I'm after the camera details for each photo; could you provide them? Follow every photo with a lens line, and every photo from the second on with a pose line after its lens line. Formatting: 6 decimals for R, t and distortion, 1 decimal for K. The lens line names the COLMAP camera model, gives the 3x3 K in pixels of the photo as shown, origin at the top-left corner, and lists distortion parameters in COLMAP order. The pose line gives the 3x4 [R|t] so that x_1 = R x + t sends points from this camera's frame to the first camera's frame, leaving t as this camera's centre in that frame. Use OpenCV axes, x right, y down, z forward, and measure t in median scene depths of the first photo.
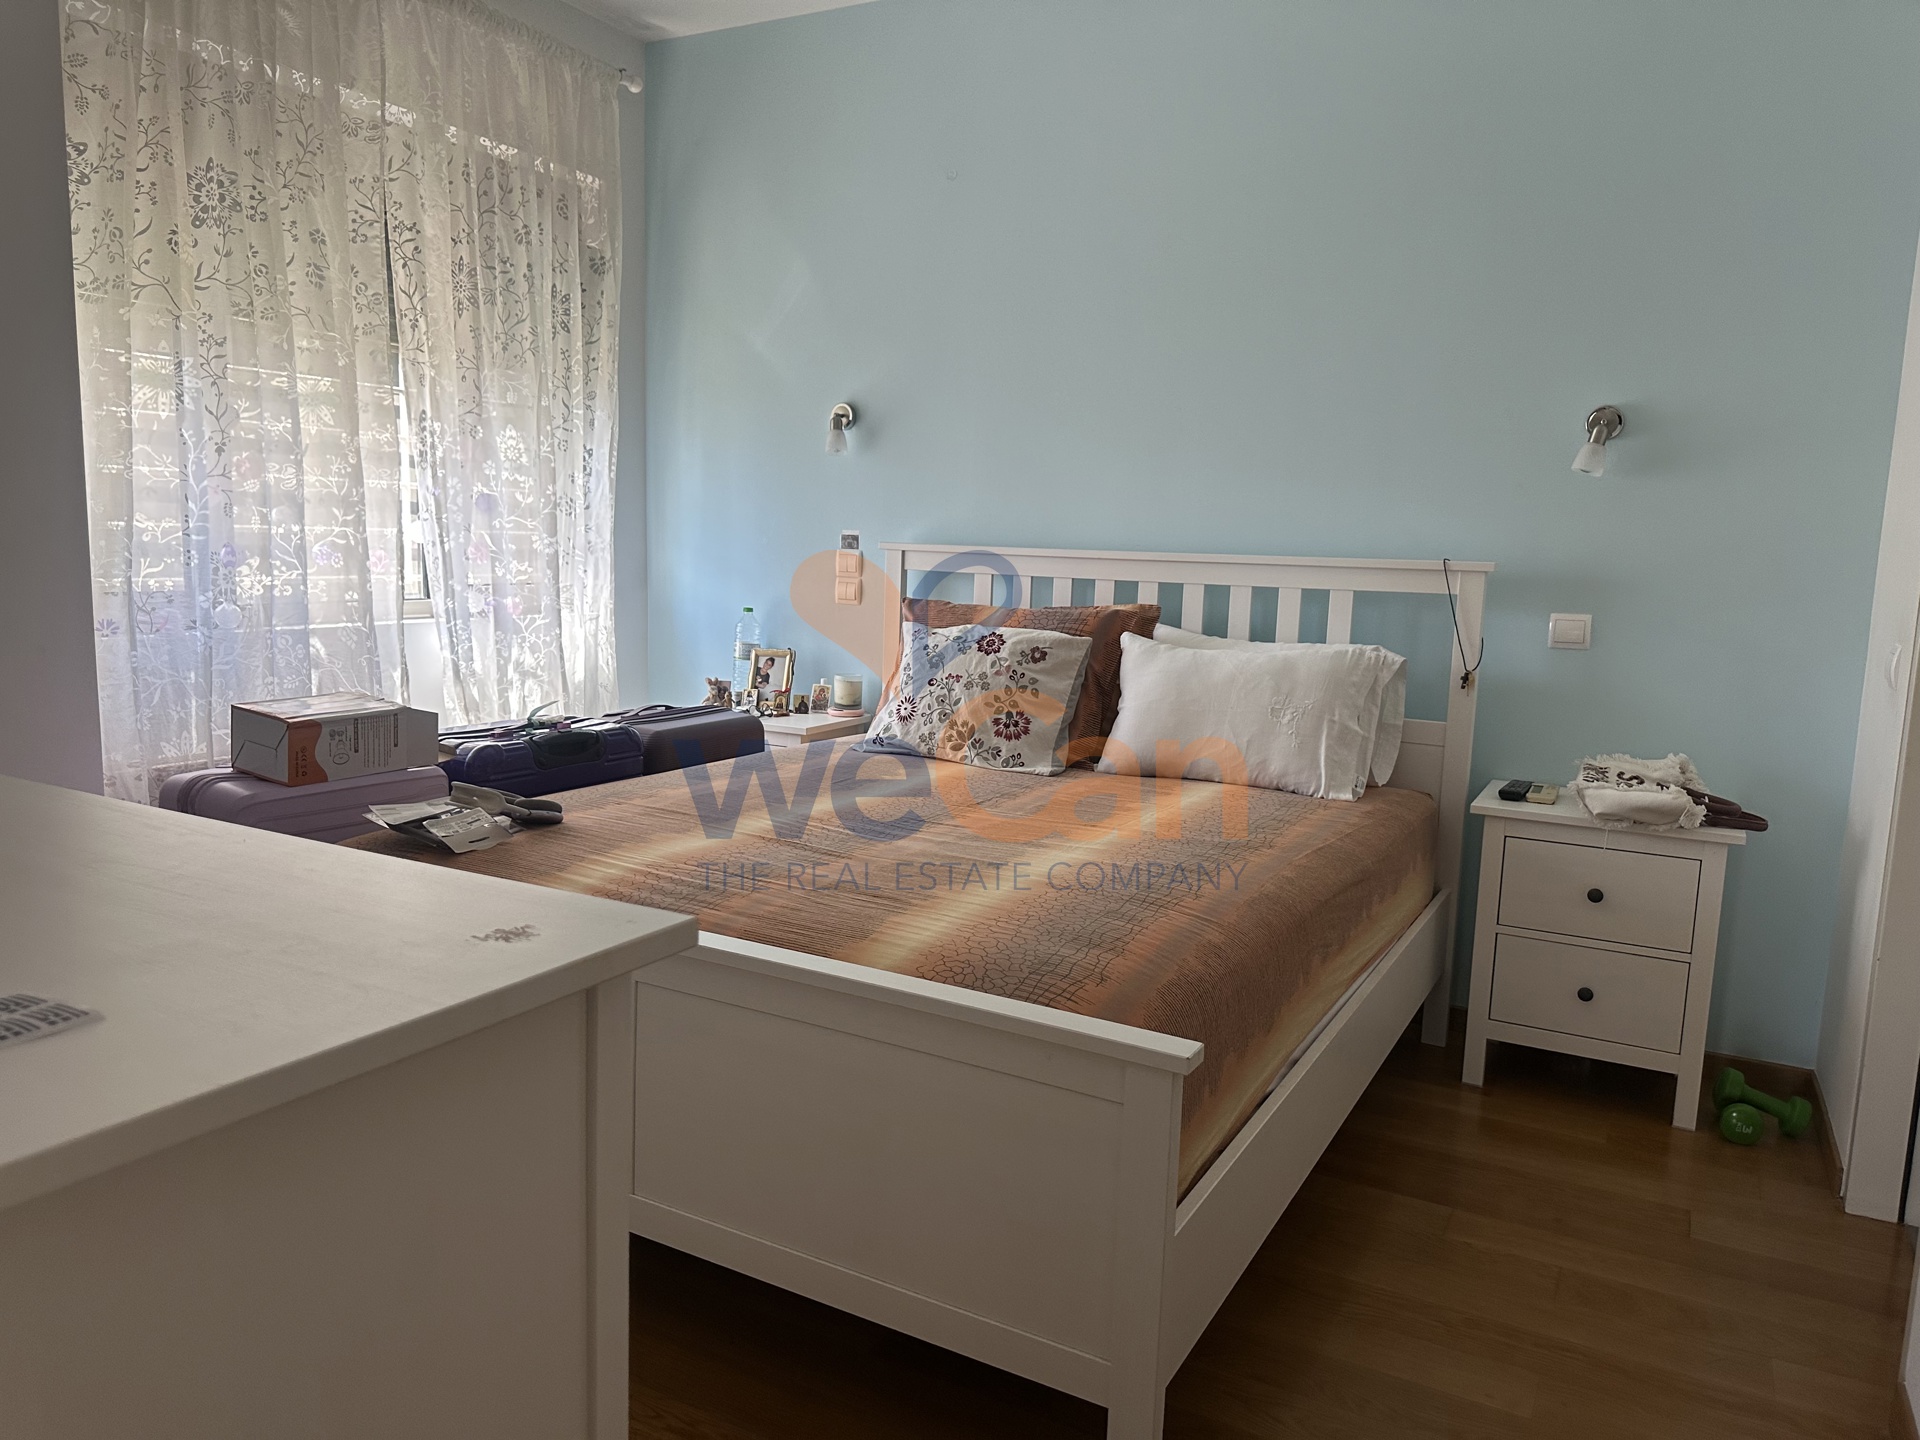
lens RADIAL K [[1382.2, 0, 944.9], [0, 1382.2, 726.0], [0, 0, 1]] dist [0.048765, -0.072549]
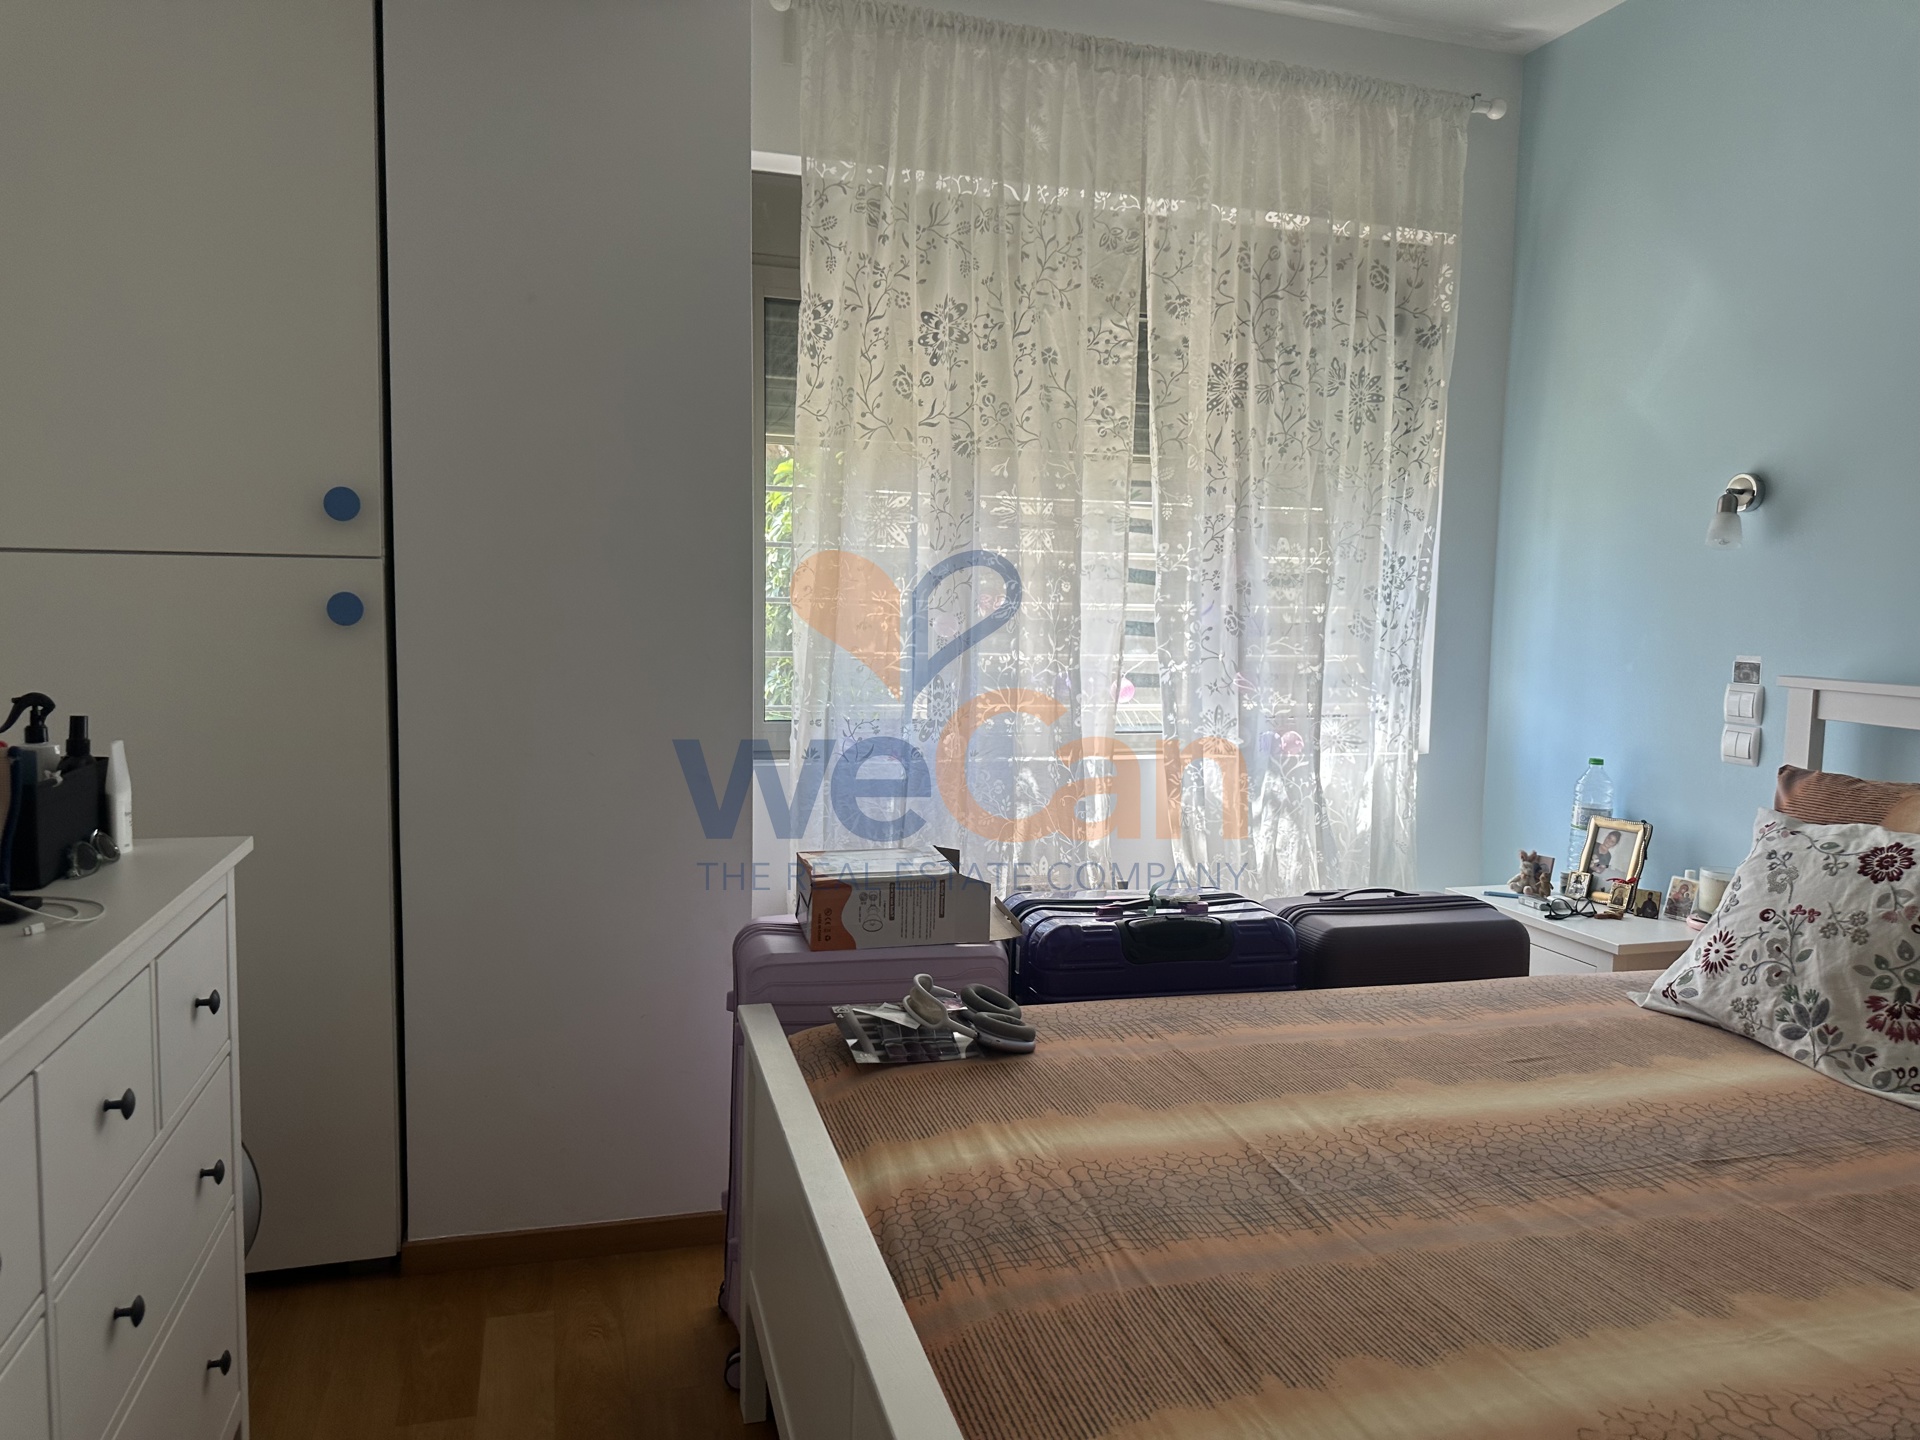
lens RADIAL K [[1333.3, 0, 960.0], [0, 1333.3, 720.0], [0, 0, 1]] dist [0.104262, -0.114631]
pose [[0.708674, 0.041244, -0.704330, 0.160402], [-0.092006, 0.995168, -0.034298, -0.064629], [0.699512, 0.089109, 0.709044, 0.319654]]
